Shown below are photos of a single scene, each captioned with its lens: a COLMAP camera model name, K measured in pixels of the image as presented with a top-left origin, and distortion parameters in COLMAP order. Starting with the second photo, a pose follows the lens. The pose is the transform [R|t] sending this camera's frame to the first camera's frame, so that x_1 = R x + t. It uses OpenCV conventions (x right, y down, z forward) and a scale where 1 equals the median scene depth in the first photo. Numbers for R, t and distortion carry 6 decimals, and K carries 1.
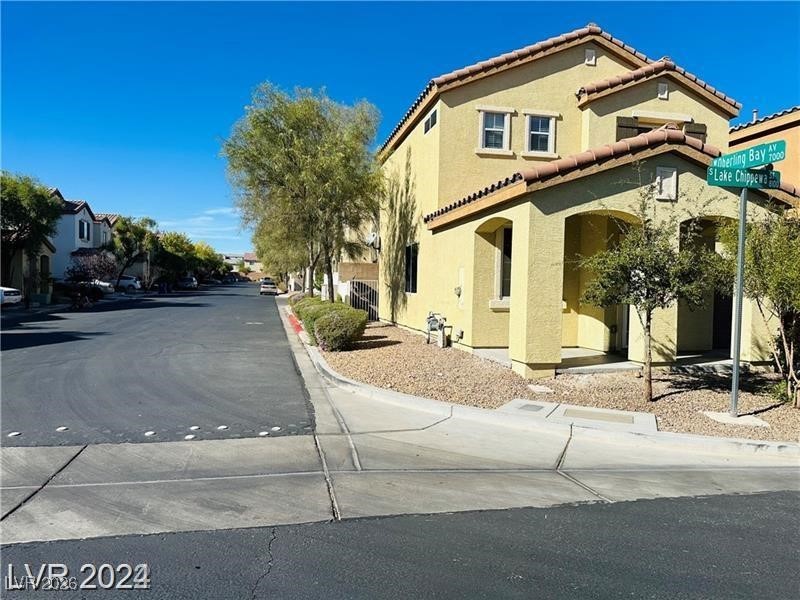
lens RADIAL K [[559.4, 0, 405.0], [0, 559.4, 300.8], [0, 0, 1]] dist [0.107151, -0.122676]
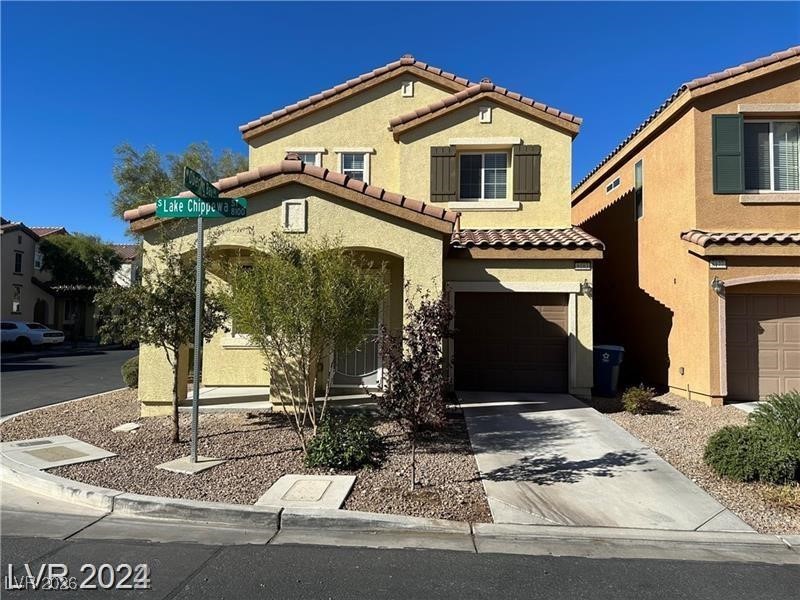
lens RADIAL K [[552.9, 0, 397.6], [0, 552.9, 303.6], [0, 0, 1]] dist [0.102493, -0.170424]
pose [[0.961128, -0.019140, -0.275440, 0.571625], [0.000623, 0.997742, -0.067160, 0.003287], [0.276104, 0.064377, 0.958969, 0.104856]]
